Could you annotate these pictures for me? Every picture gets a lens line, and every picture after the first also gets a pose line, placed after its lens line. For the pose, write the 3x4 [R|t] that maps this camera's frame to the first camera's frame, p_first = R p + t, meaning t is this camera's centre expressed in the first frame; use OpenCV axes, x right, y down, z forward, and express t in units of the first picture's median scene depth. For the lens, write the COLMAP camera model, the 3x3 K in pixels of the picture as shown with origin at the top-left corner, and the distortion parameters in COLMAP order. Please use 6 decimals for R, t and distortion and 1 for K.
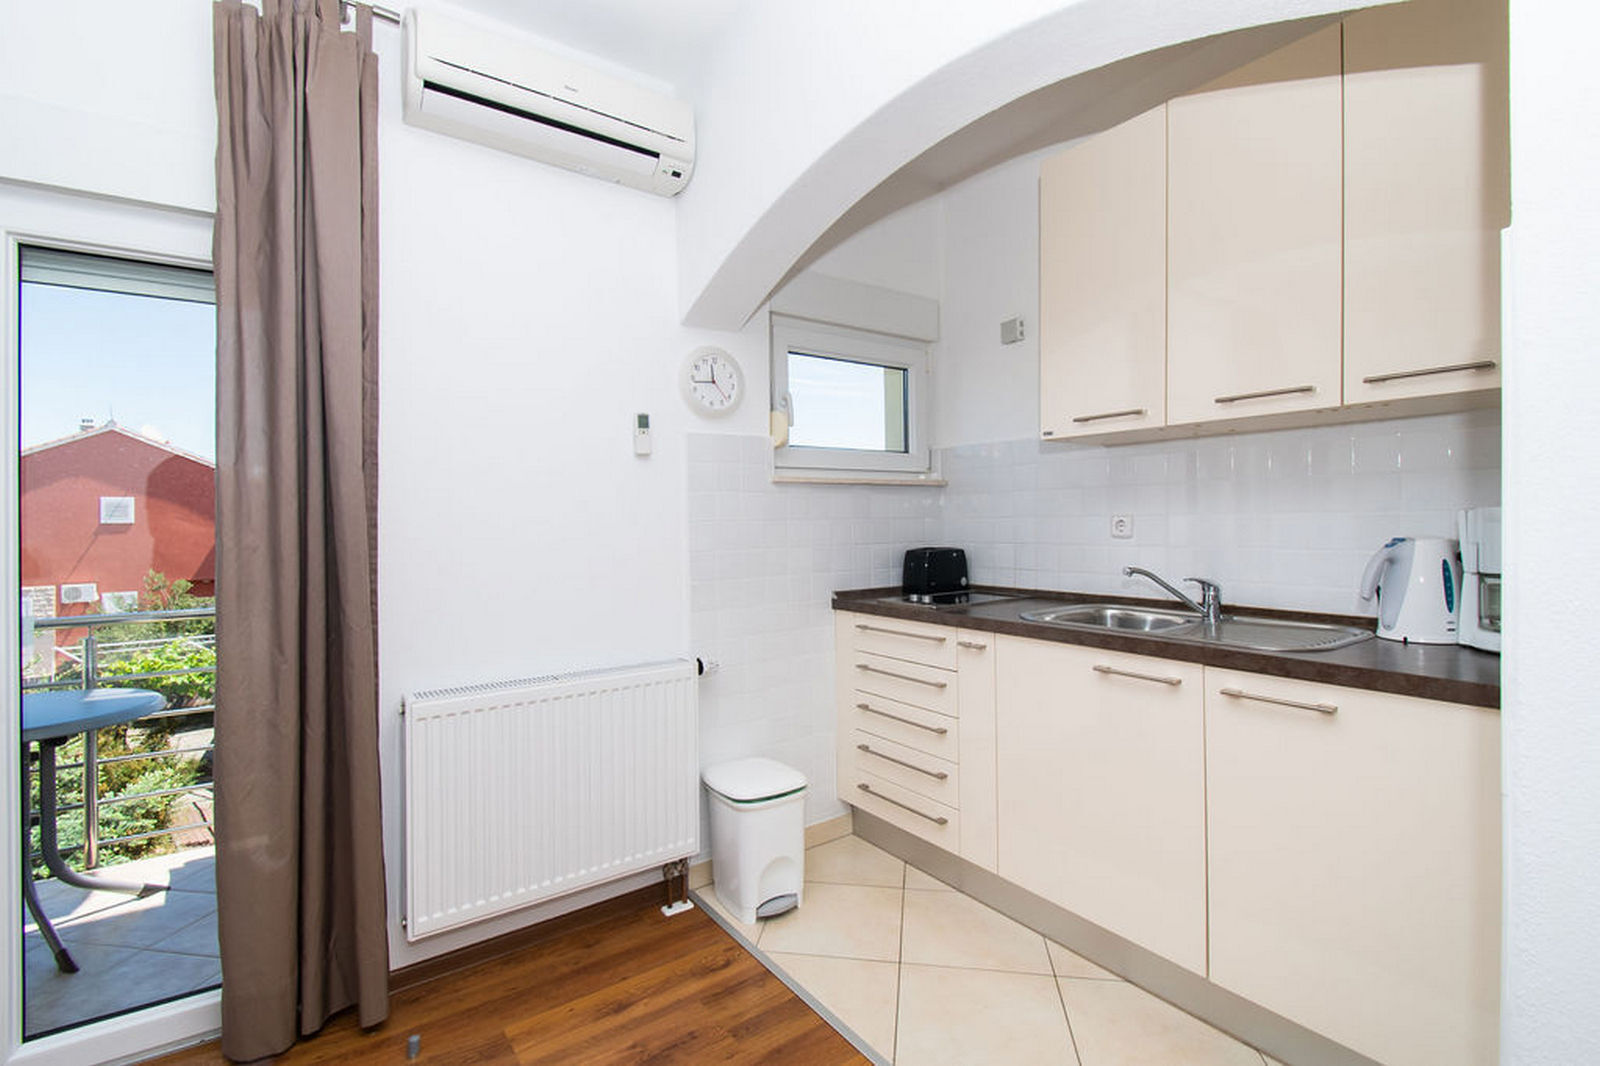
lens RADIAL K [[722.2, 0, 800.0], [0, 722.2, 533.0], [0, 0, 1]] dist [0.001427, 0.000207]
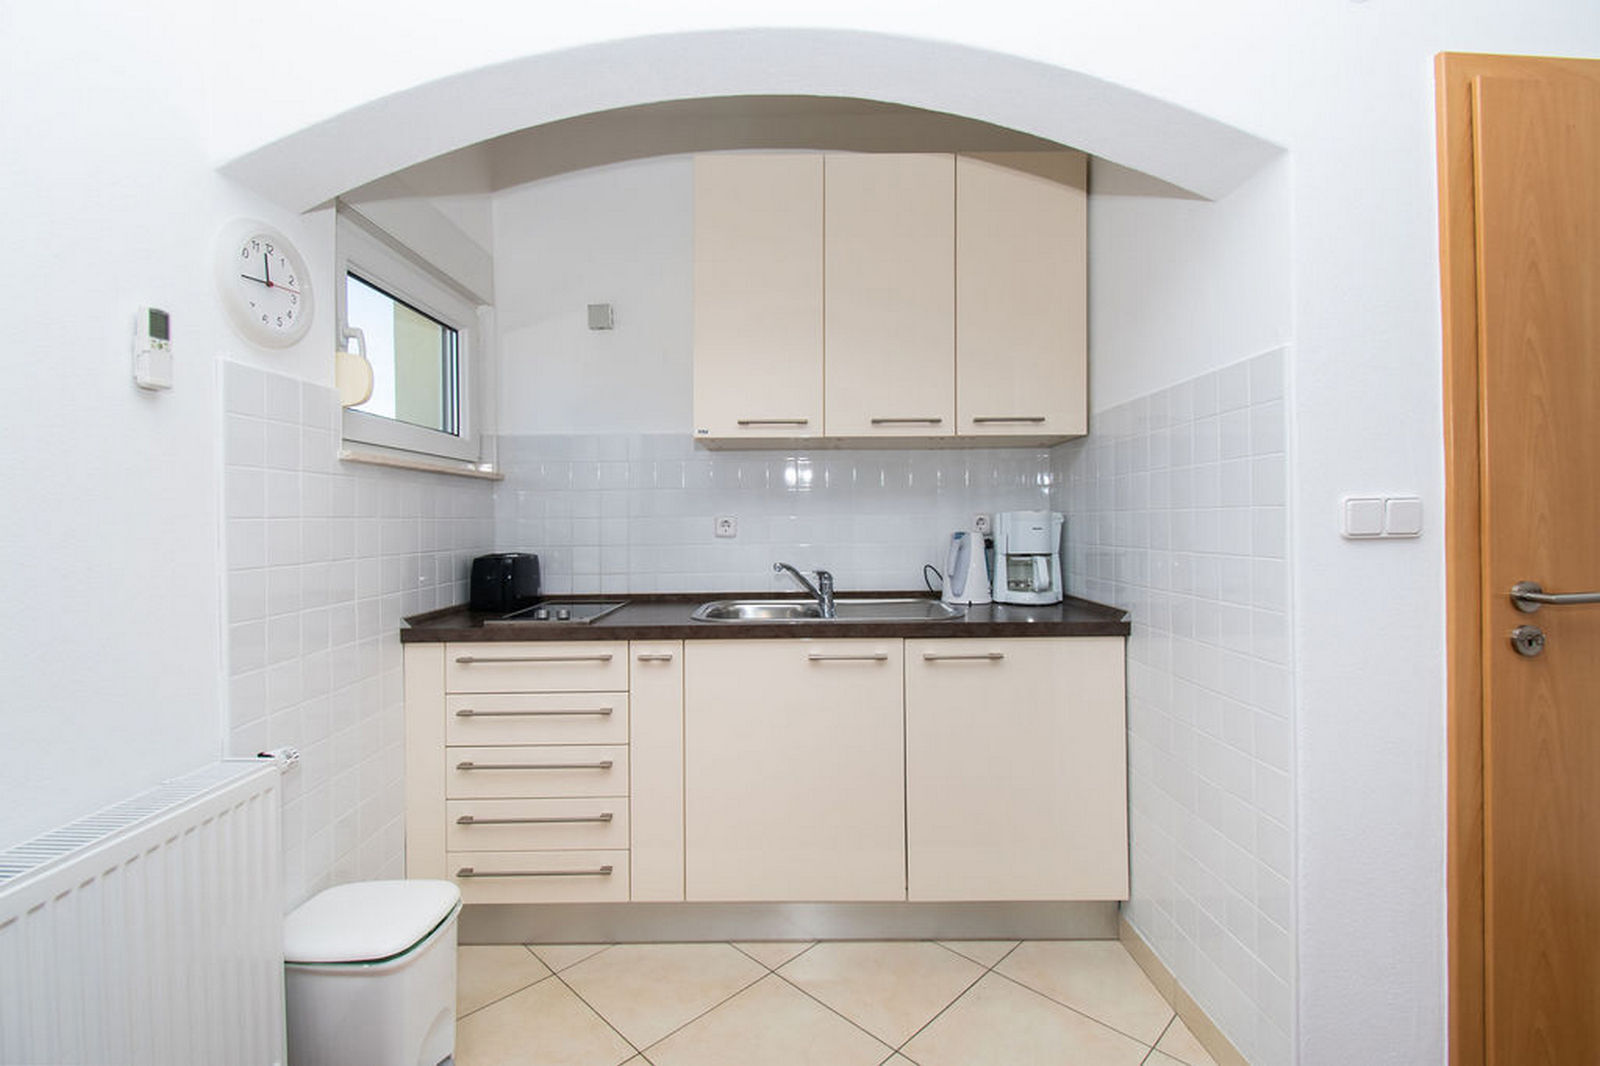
lens RADIAL K [[703.7, 0, 803.3], [0, 703.7, 526.4], [0, 0, 1]] dist [0.000631, -0.000066]
pose [[0.579100, -0.001720, 0.815255, -0.361782], [0.015012, 0.999851, -0.008554, 0.001912], [-0.815118, 0.017192, 0.579039, 0.332347]]
